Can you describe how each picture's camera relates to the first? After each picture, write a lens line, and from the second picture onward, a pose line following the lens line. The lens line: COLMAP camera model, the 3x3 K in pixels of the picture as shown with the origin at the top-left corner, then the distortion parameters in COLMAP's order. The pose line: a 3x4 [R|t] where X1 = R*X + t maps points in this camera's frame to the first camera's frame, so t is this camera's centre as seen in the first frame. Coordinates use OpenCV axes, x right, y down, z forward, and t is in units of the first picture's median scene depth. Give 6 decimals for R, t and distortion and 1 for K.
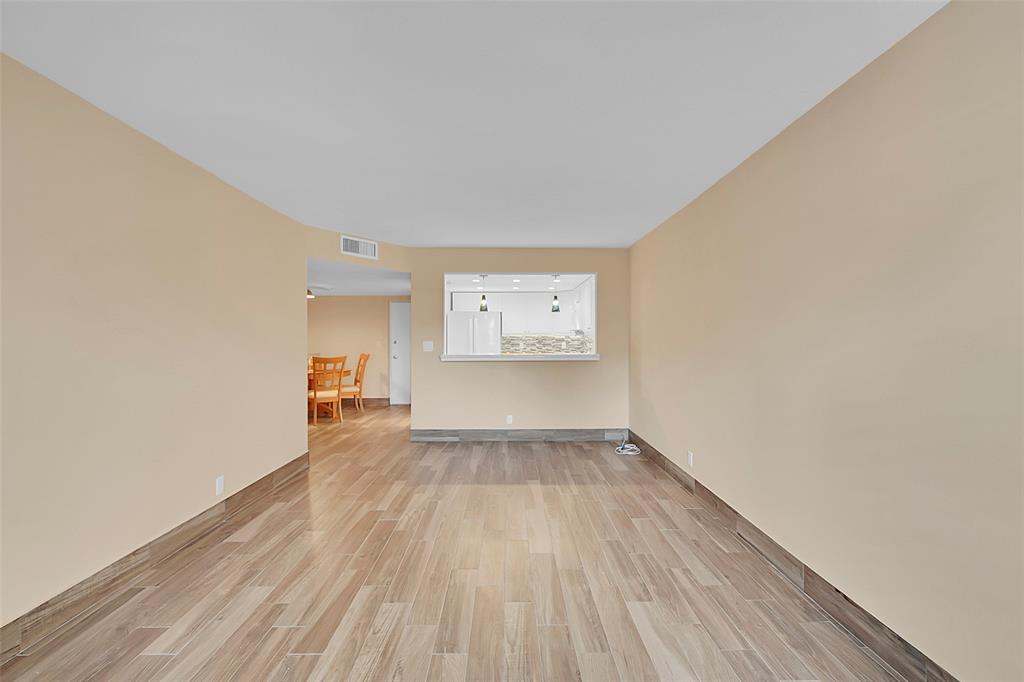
lens RADIAL K [[399.6, 0, 512.0], [0, 399.6, 341.0], [0, 0, 1]] dist [0.000968, -0.000207]
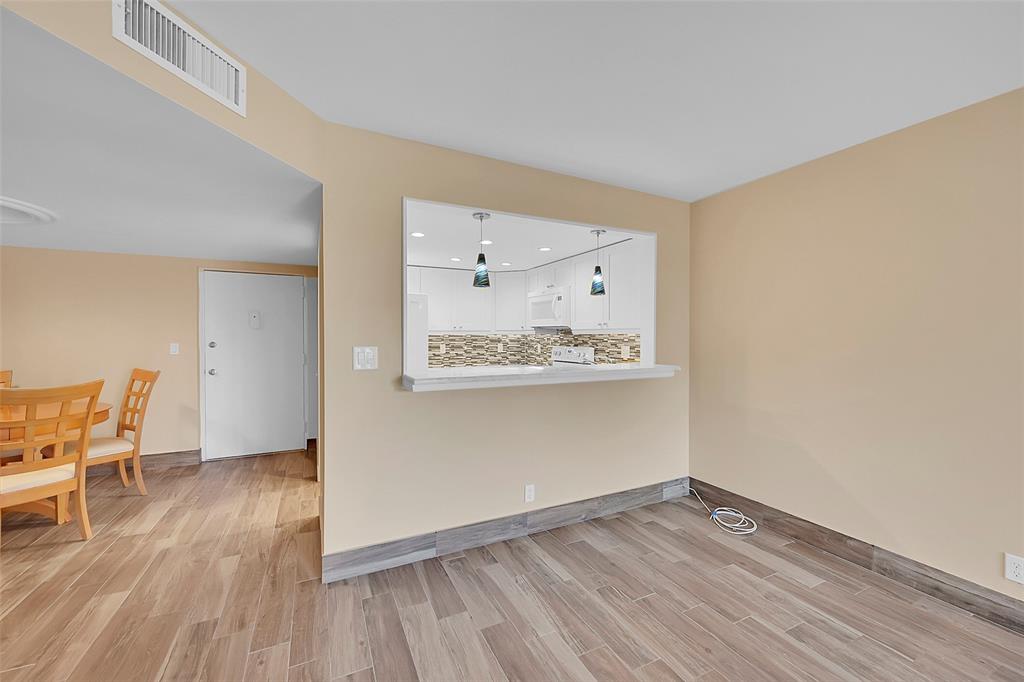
lens RADIAL K [[399.6, 0, 512.0], [0, 399.6, 341.0], [0, 0, 1]] dist [0.000968, -0.000207]
pose [[0.901933, -0.002494, 0.431868, -0.419787], [0.000631, 0.999990, 0.004457, -0.011294], [-0.431875, -0.003747, 0.901926, 0.880350]]
